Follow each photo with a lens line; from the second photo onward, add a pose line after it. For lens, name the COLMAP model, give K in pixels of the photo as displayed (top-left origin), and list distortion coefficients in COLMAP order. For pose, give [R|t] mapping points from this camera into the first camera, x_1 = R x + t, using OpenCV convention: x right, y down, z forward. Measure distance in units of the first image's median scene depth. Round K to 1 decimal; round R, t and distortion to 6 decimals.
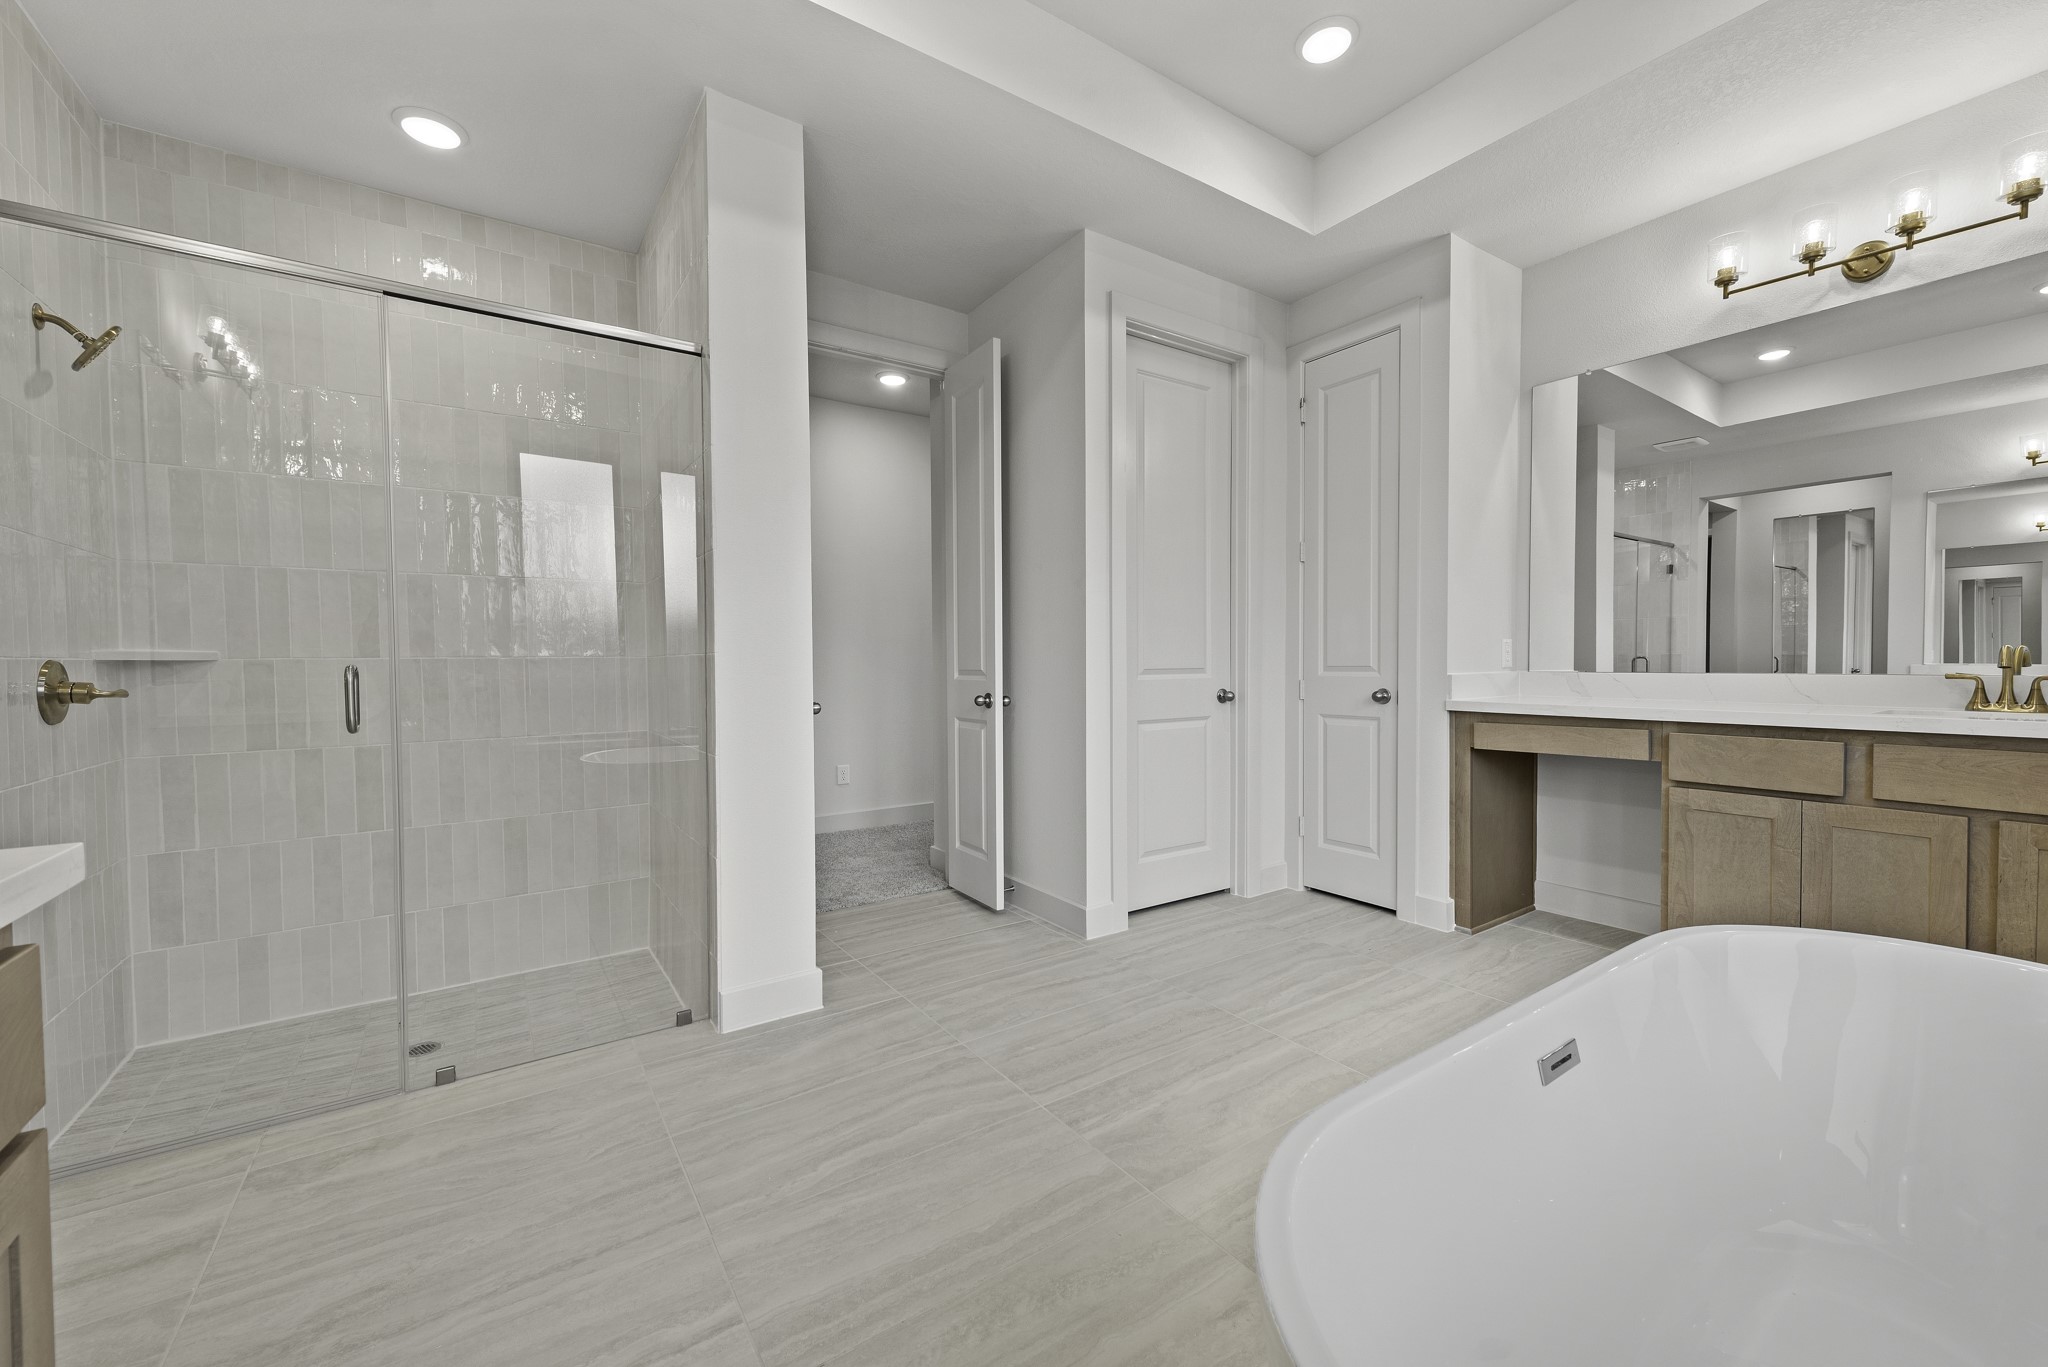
lens RADIAL K [[804.8, 0, 1024.8], [0, 804.8, 676.6], [0, 0, 1]] dist [0.017488, -0.005913]
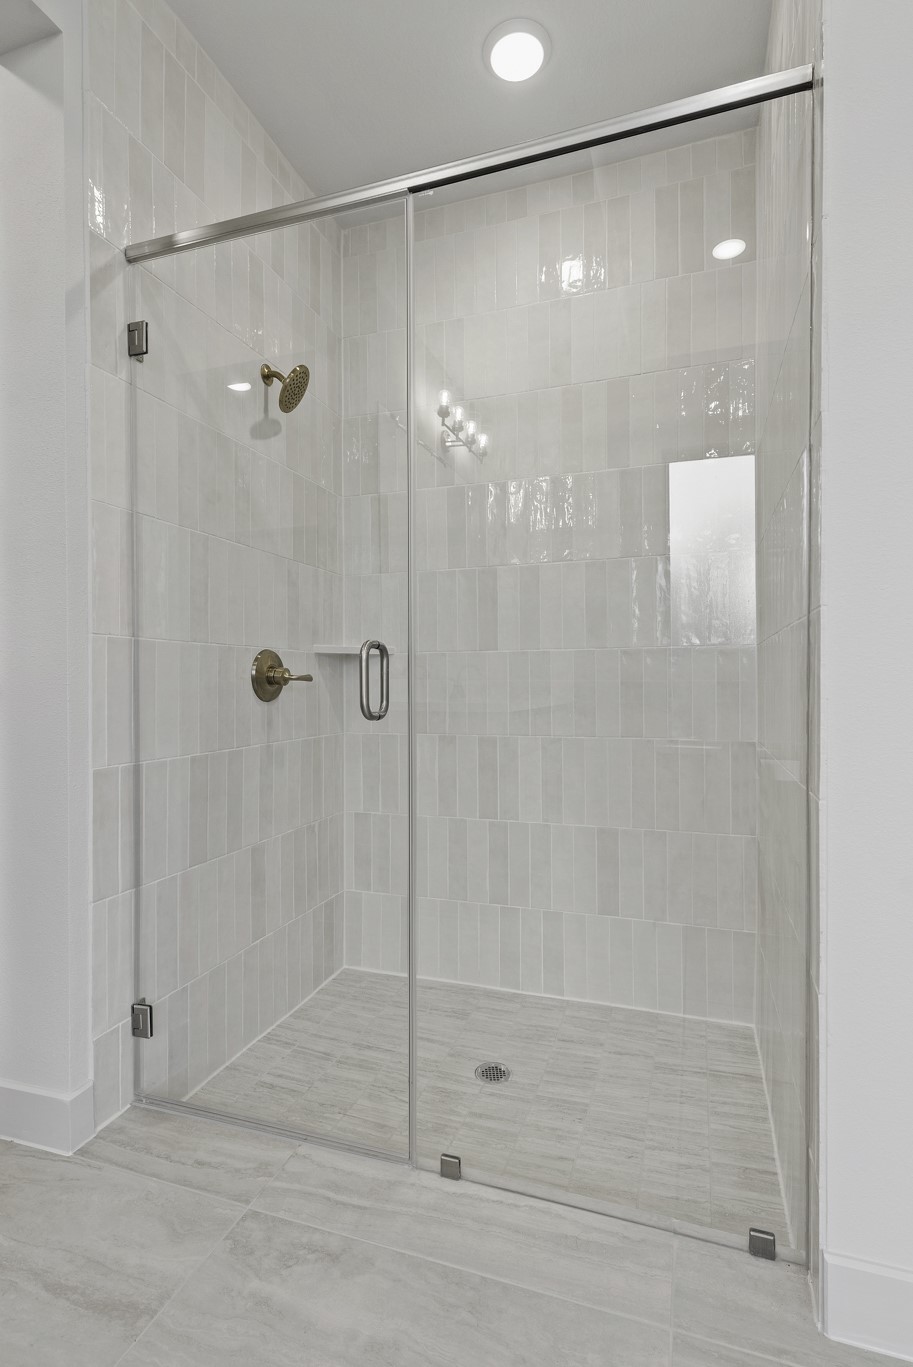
lens RADIAL K [[684.6, 0, 458.2], [0, 684.6, 687.2], [0, 0, 1]] dist [0.028273, -0.014896]
pose [[0.602324, 0.009889, -0.798190, -0.151798], [-0.015106, 0.999885, 0.000989, 0.025920], [0.798109, 0.011461, 0.602405, 0.494716]]
